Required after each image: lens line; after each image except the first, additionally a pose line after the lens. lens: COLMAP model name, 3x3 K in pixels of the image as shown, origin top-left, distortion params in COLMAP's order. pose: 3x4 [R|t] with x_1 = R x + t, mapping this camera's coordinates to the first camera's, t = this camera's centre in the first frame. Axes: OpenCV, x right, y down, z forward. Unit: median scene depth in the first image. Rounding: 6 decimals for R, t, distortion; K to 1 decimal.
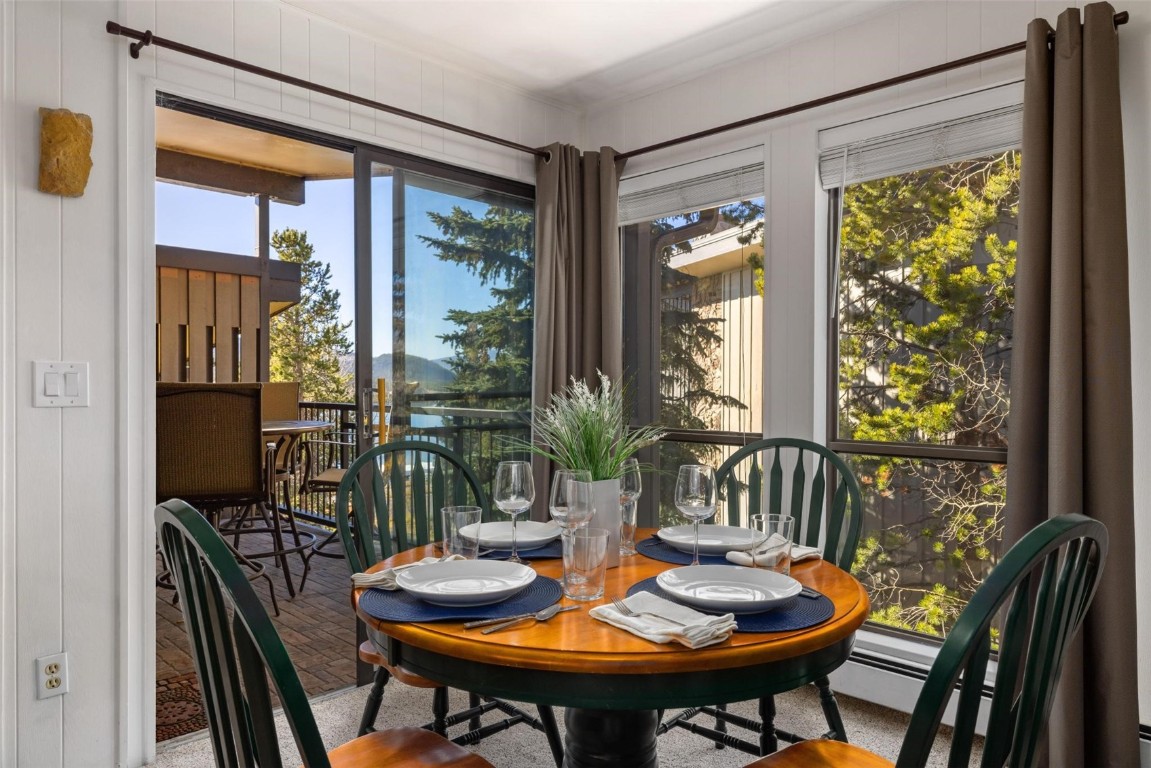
lens RADIAL K [[761.6, 0, 575.7], [0, 761.6, 387.9], [0, 0, 1]] dist [0.004587, 0.001070]
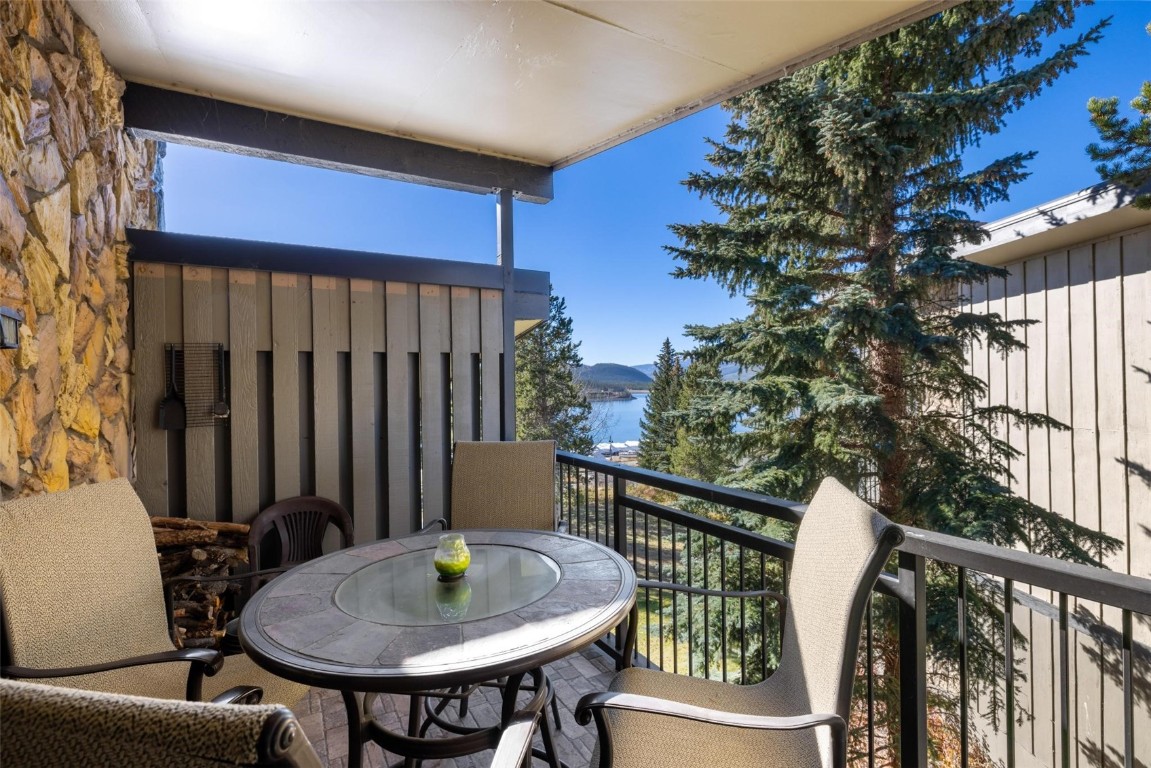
lens RADIAL K [[543.0, 0, 573.4], [0, 543.0, 385.5], [0, 0, 1]] dist [0.002728, 0.000159]
pose [[0.957993, -0.014270, -0.286436, -0.114535], [0.013979, 0.999898, -0.003061, -0.026632], [0.286451, -0.001072, 0.958094, 0.300685]]
